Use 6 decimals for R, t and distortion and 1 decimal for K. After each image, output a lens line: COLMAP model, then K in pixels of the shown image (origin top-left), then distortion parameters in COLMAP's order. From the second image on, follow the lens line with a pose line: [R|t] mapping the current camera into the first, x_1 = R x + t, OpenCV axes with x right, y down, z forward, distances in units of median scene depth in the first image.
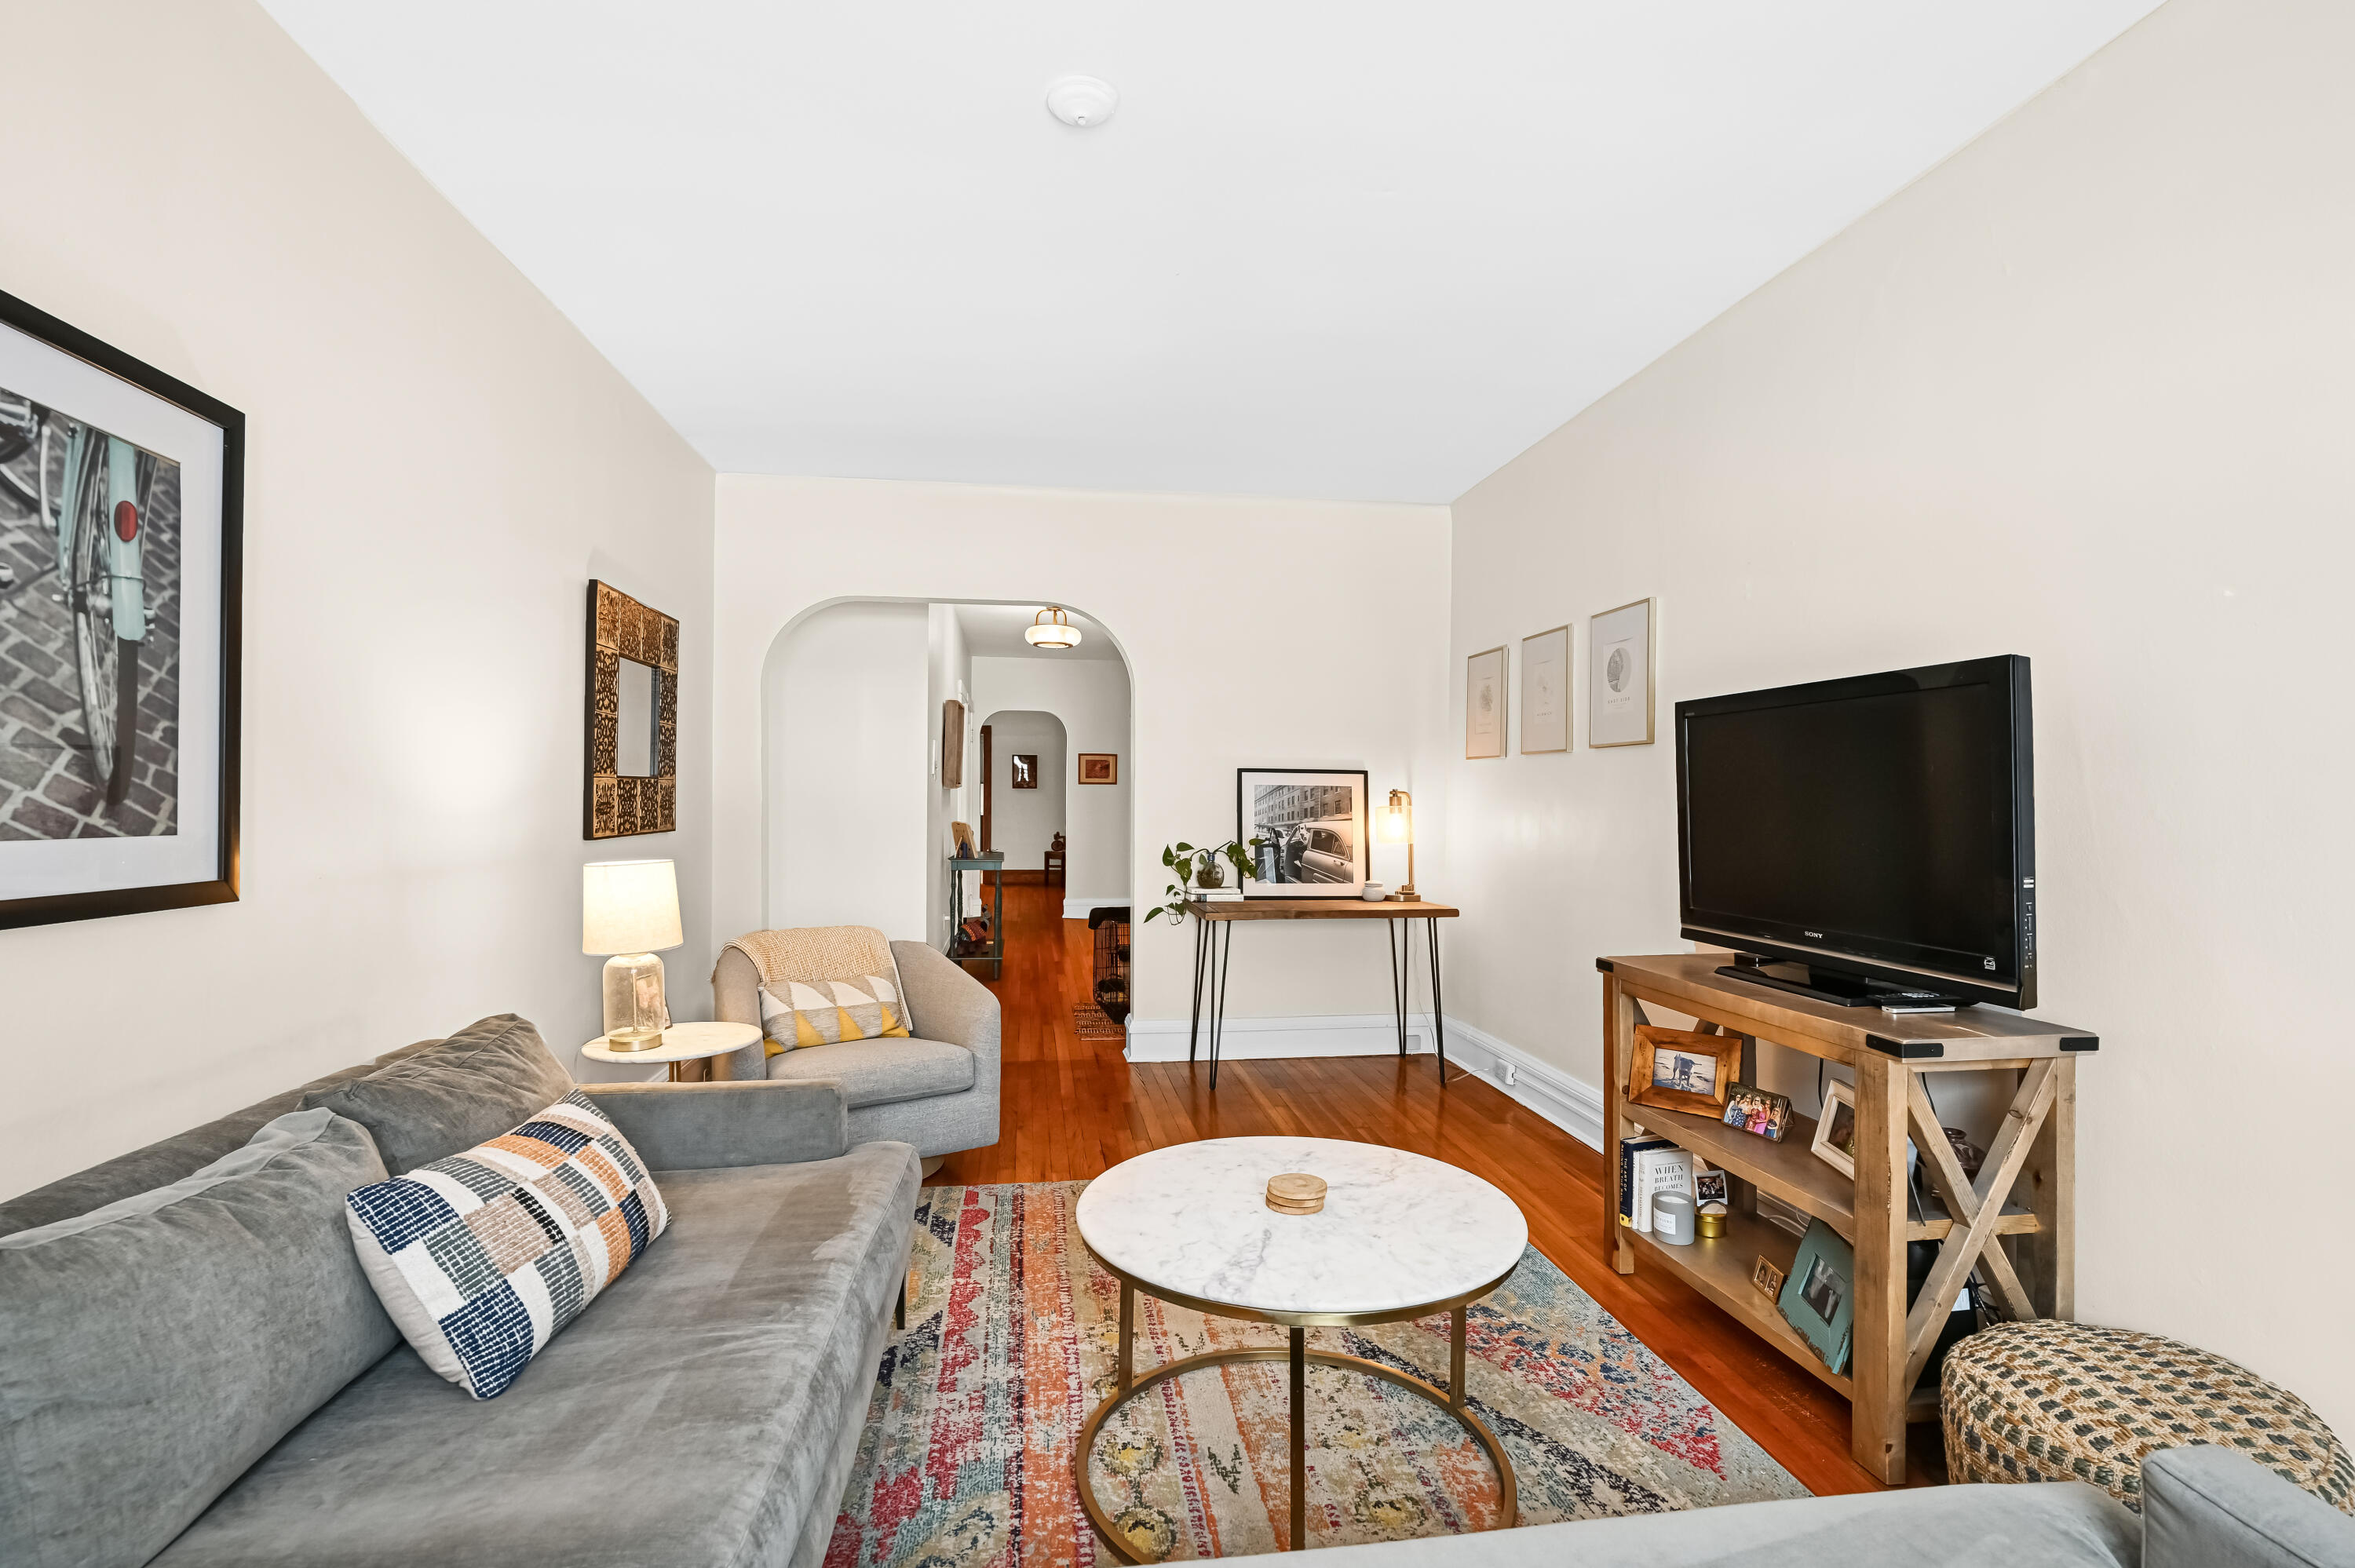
lens RADIAL K [[1112.9, 0, 1179.5], [0, 1112.9, 788.7], [0, 0, 1]] dist [-0.003284, -0.000659]
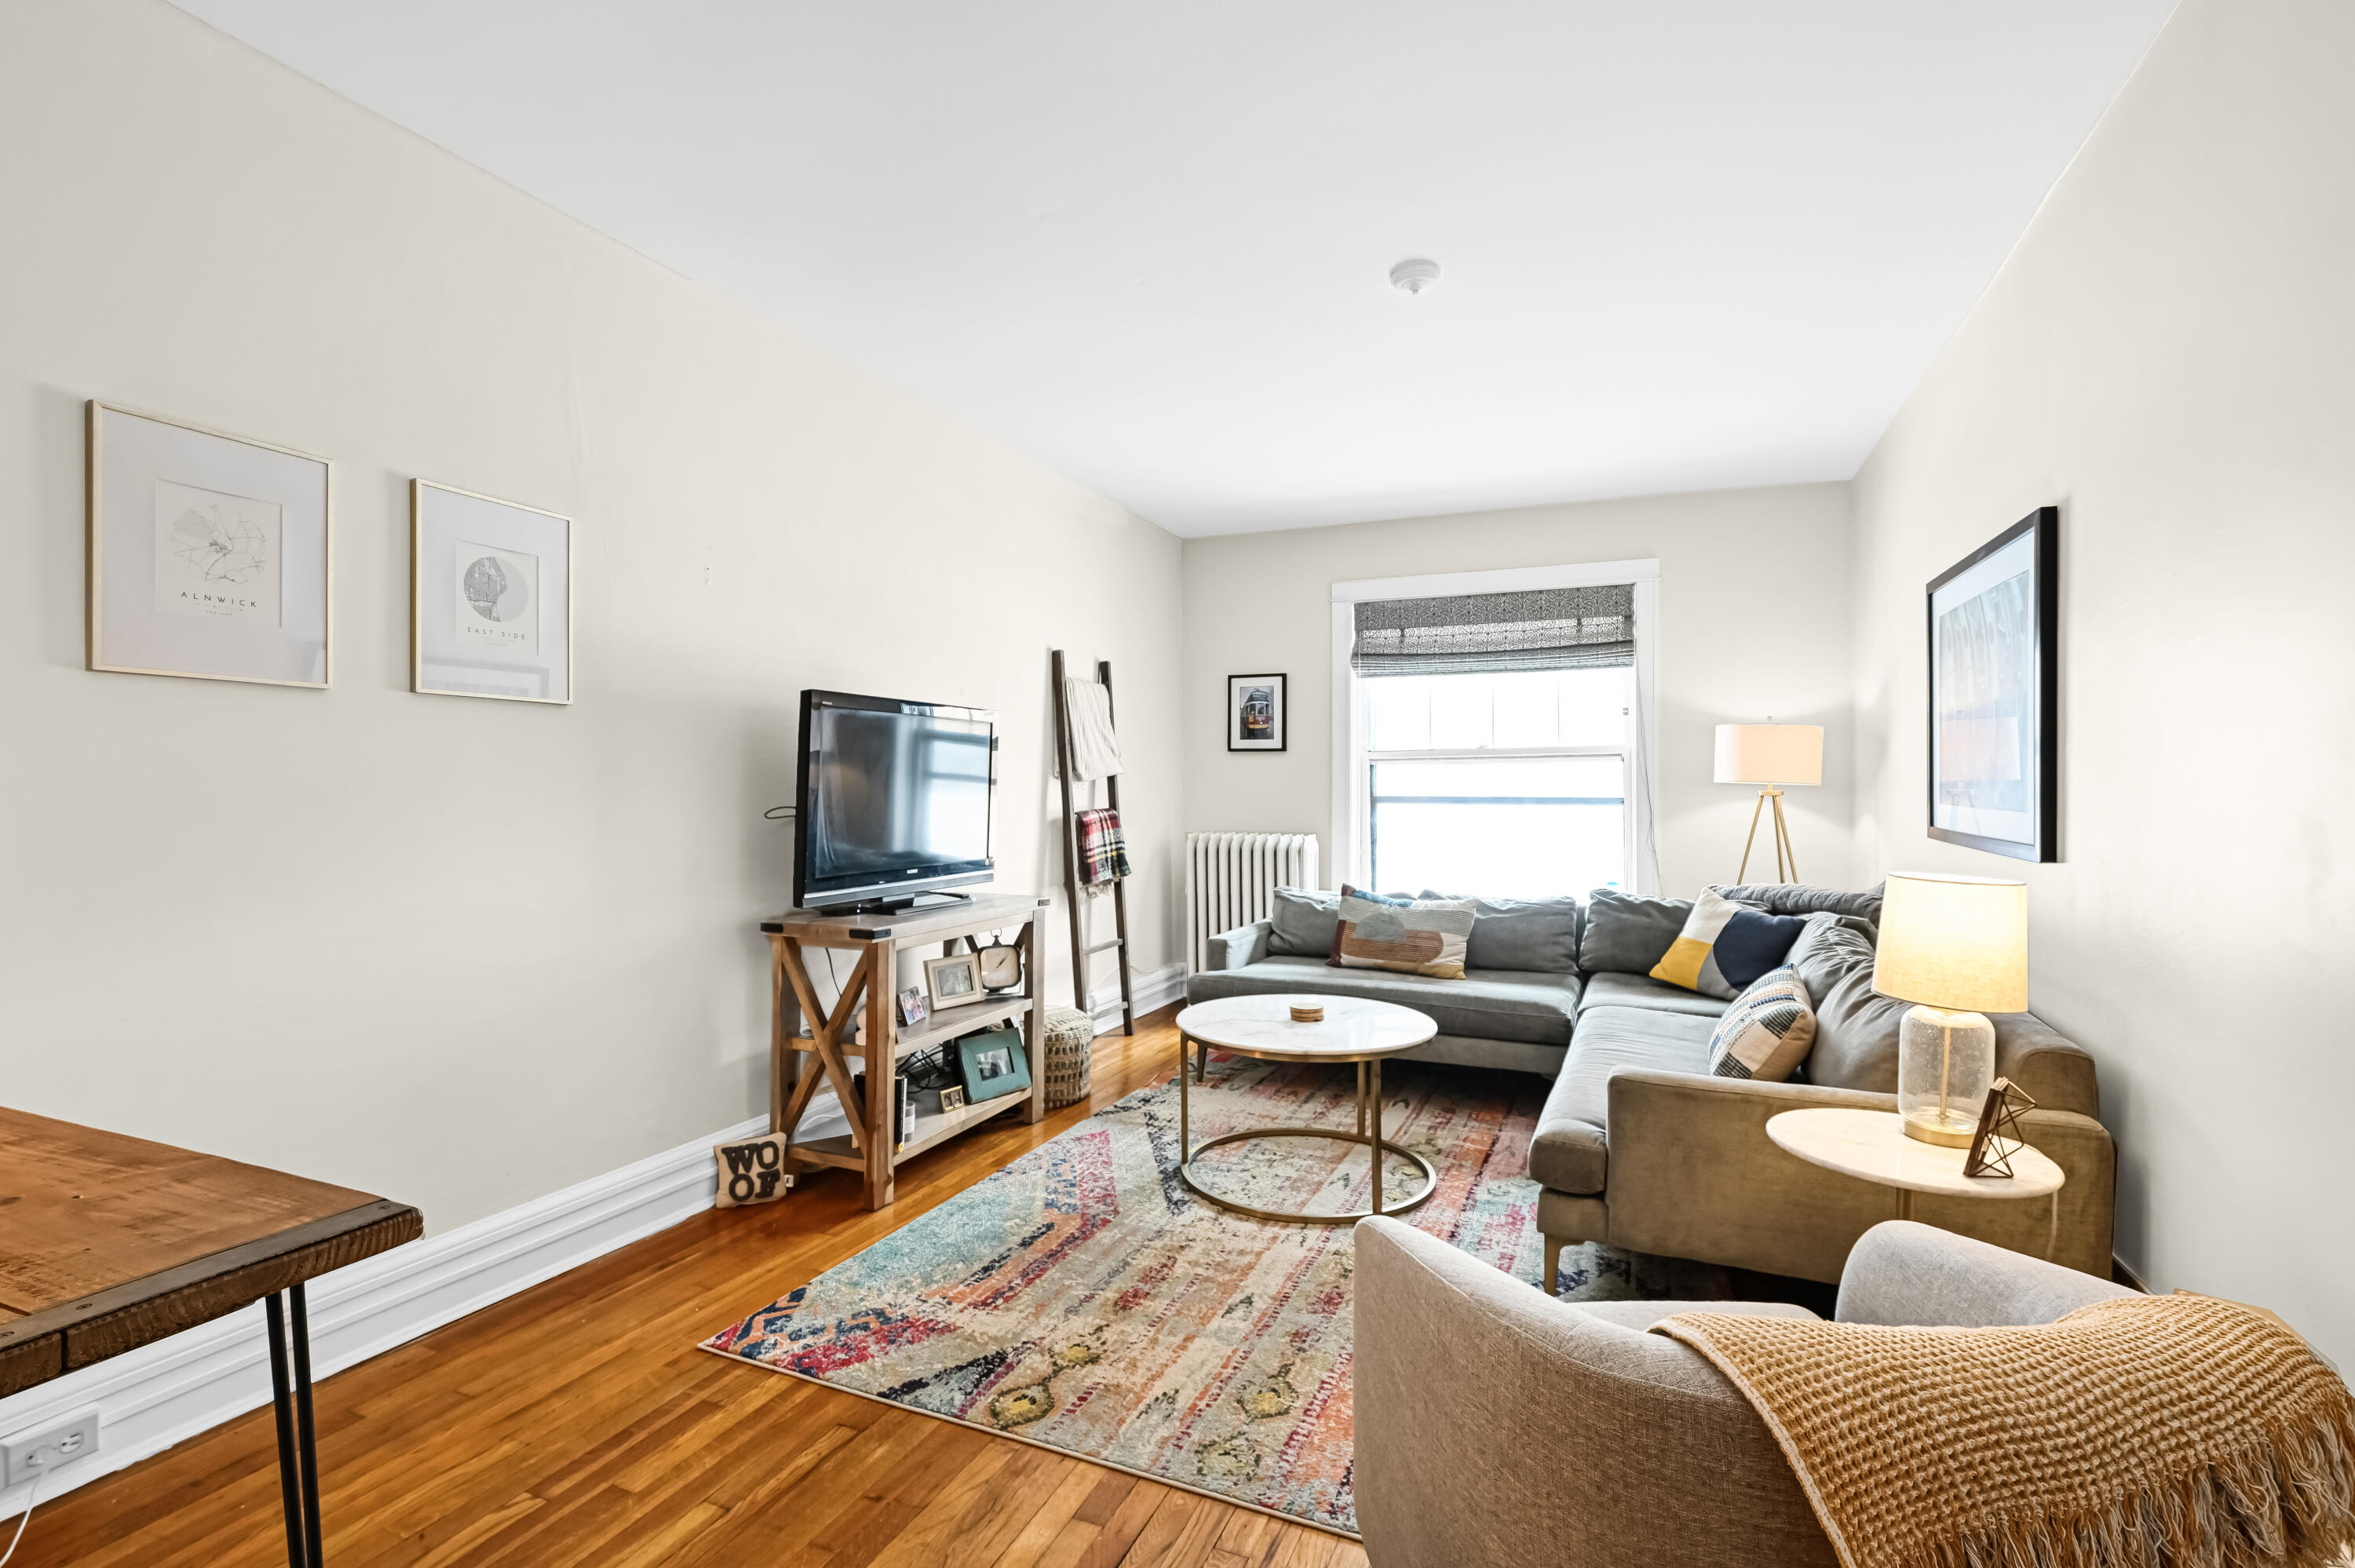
lens RADIAL K [[1112.9, 0, 1175.3], [0, 1112.9, 778.7], [0, 0, 1]] dist [-0.003284, -0.000659]
pose [[-0.859080, -0.005972, 0.511807, -0.529302], [-0.011691, 0.999900, -0.007957, 0.018375], [-0.511708, -0.012819, -0.859064, 2.290635]]
